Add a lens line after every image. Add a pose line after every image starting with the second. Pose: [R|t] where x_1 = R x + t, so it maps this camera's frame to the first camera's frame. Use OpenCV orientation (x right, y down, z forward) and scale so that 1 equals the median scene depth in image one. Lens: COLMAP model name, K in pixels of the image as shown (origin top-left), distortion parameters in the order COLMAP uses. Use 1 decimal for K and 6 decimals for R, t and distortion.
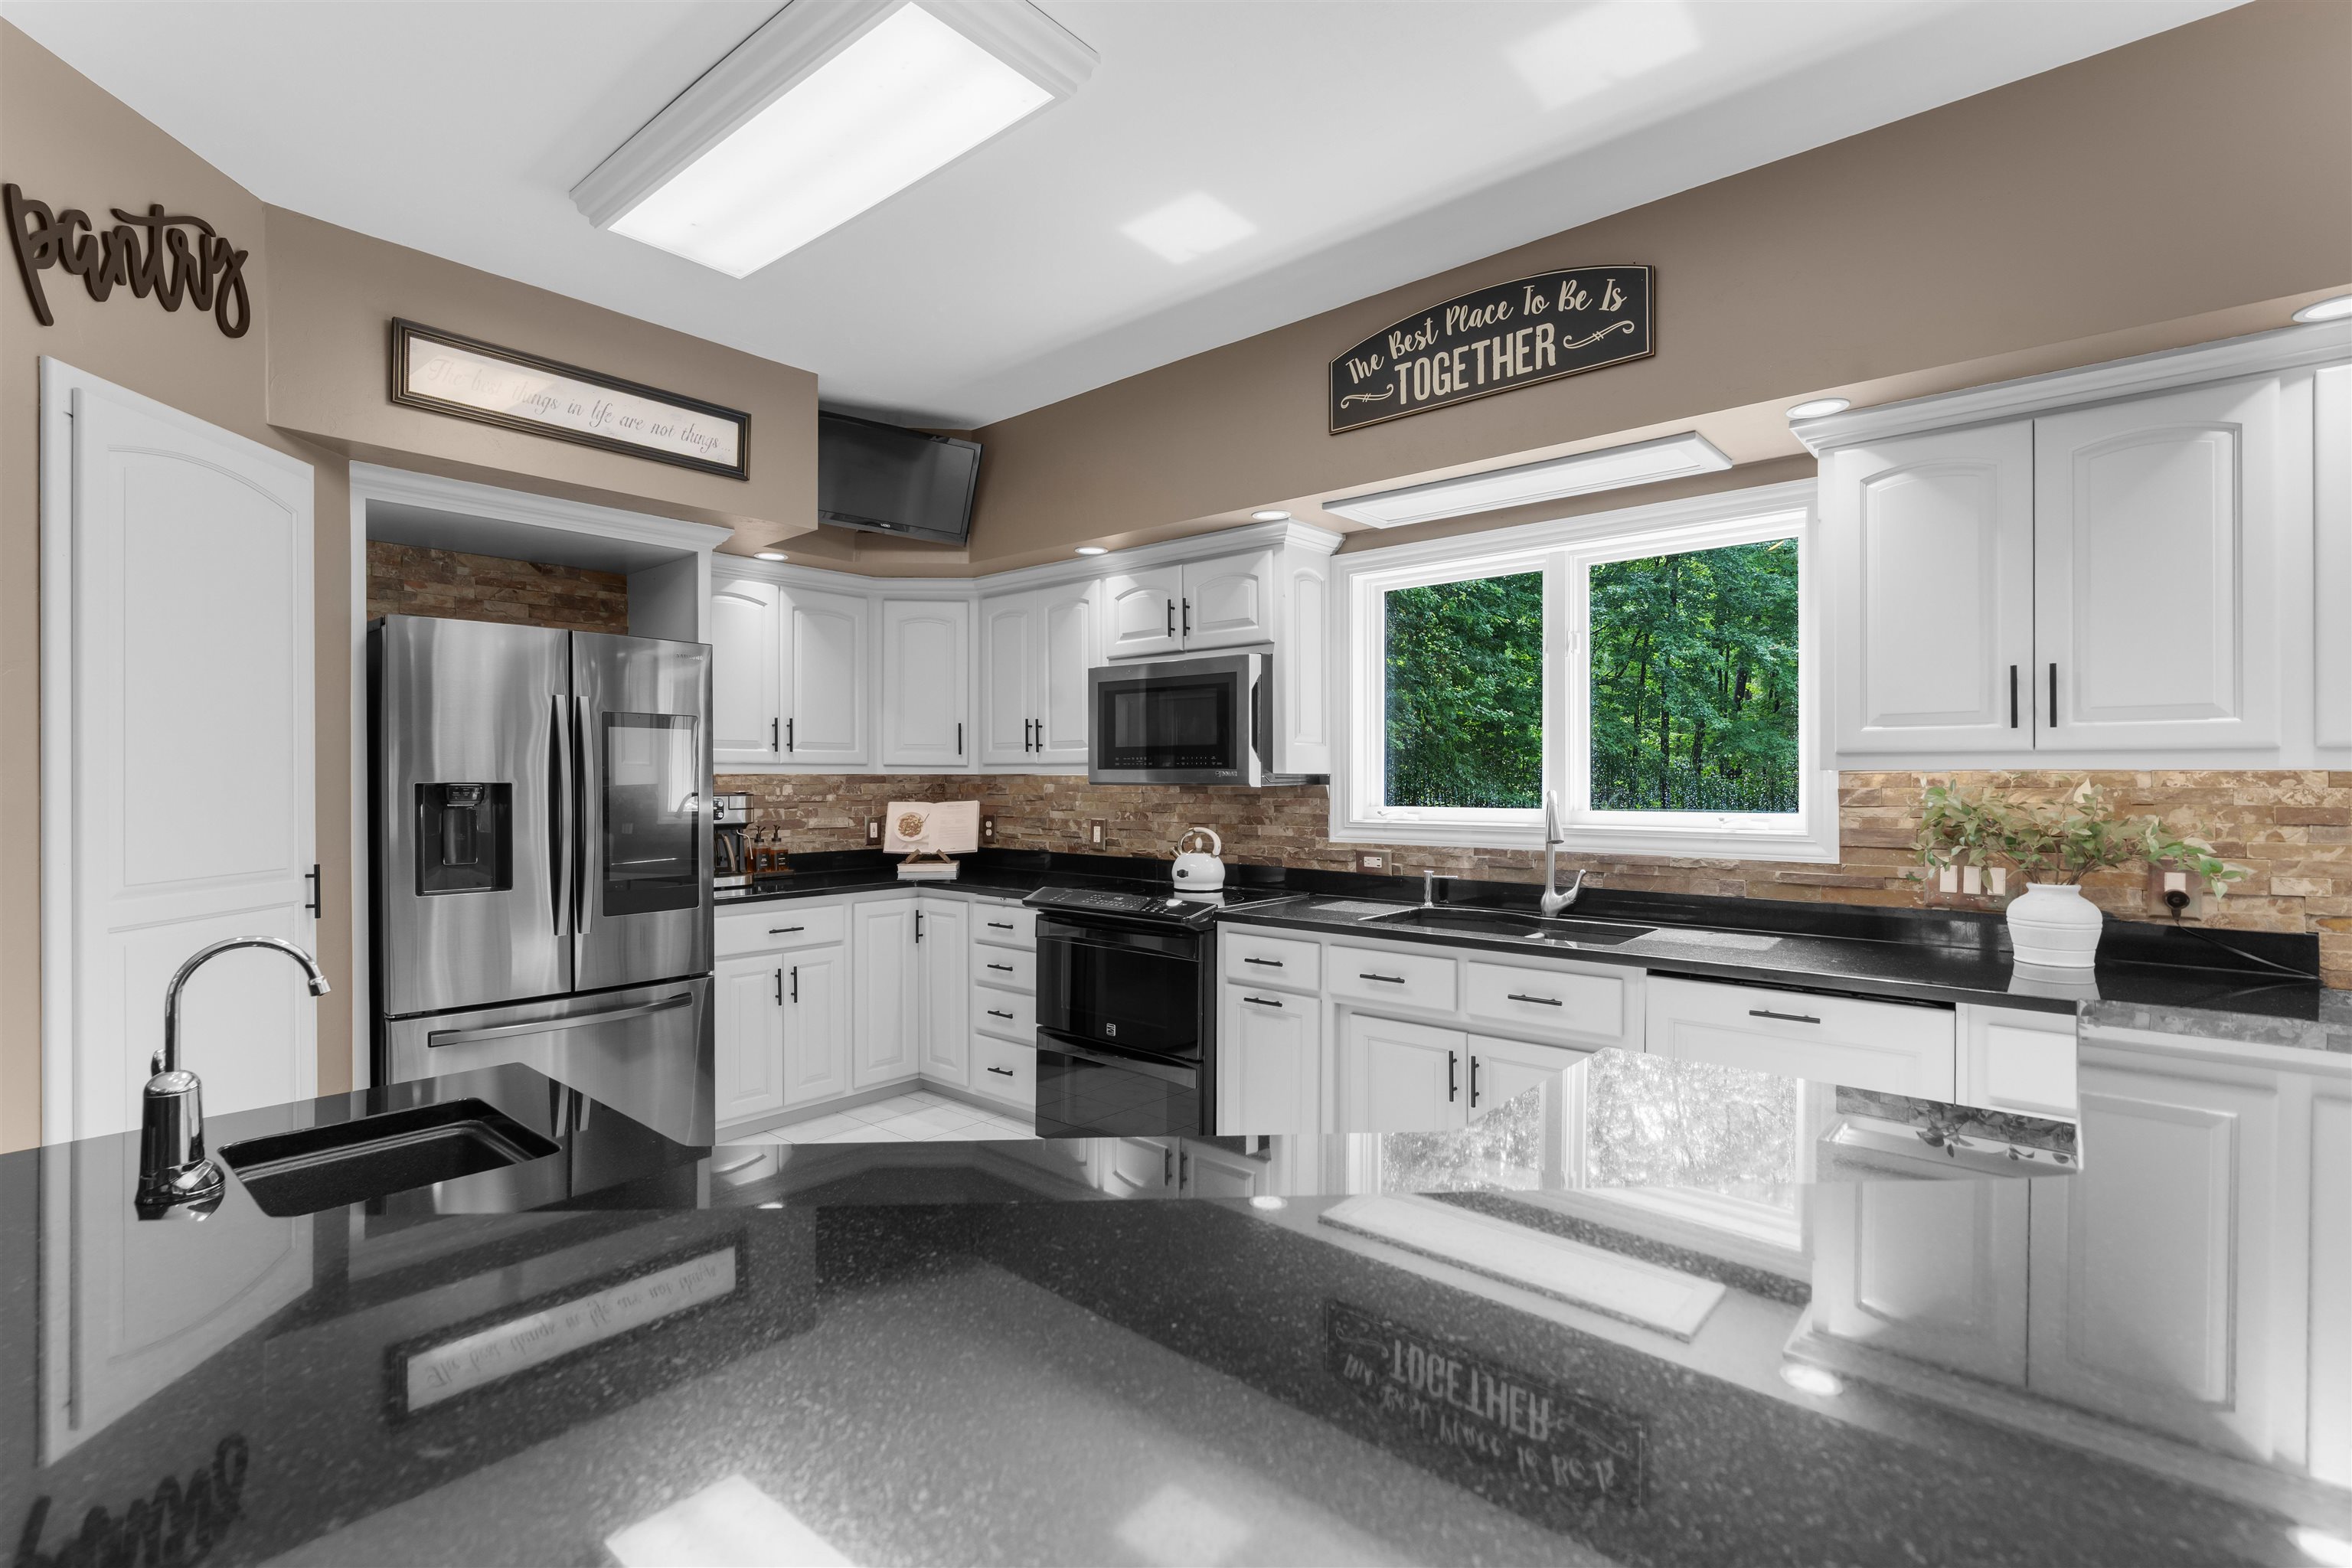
lens RADIAL K [[1066.6, 0, 1172.1], [0, 1066.6, 778.4], [0, 0, 1]] dist [-0.009408, 0.002494]
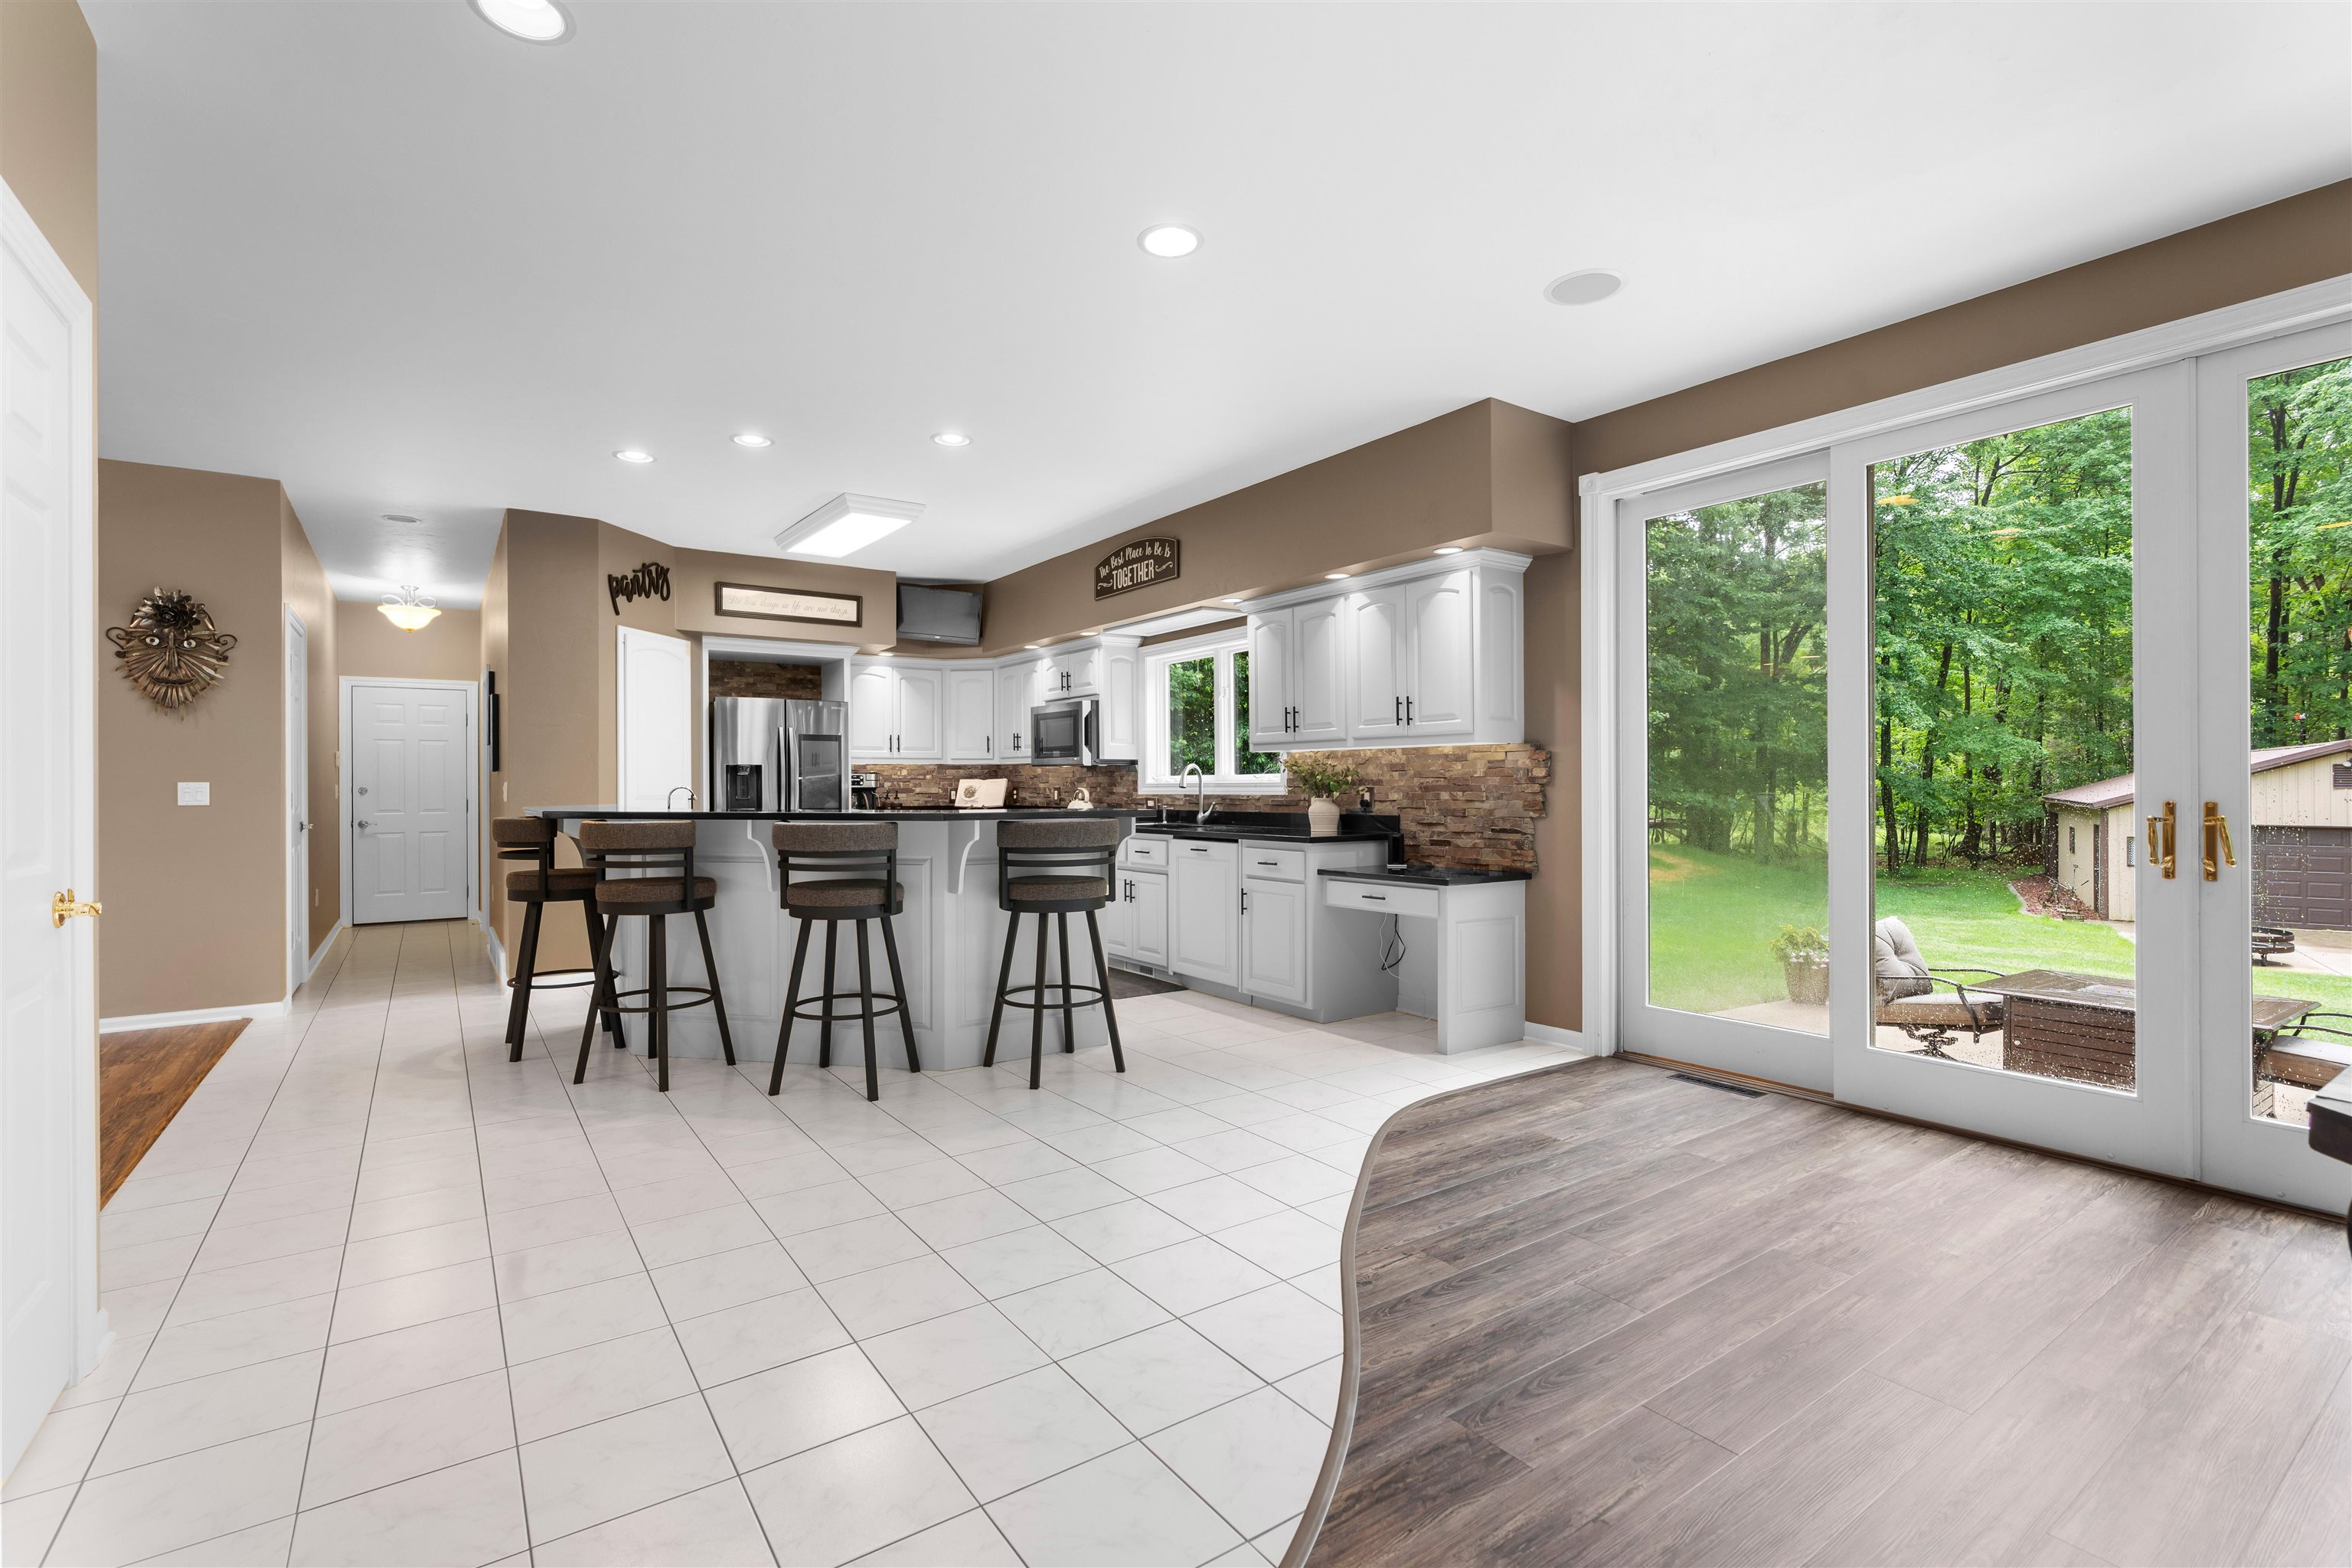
lens RADIAL K [[1066.6, 0, 1179.1], [0, 1066.6, 787.4], [0, 0, 1]] dist [-0.009408, 0.002494]
pose [[0.970951, -0.004123, -0.239244, 0.765029], [0.004414, 0.999990, 0.000681, 0.051139], [0.239239, -0.001717, 0.970959, -0.977196]]
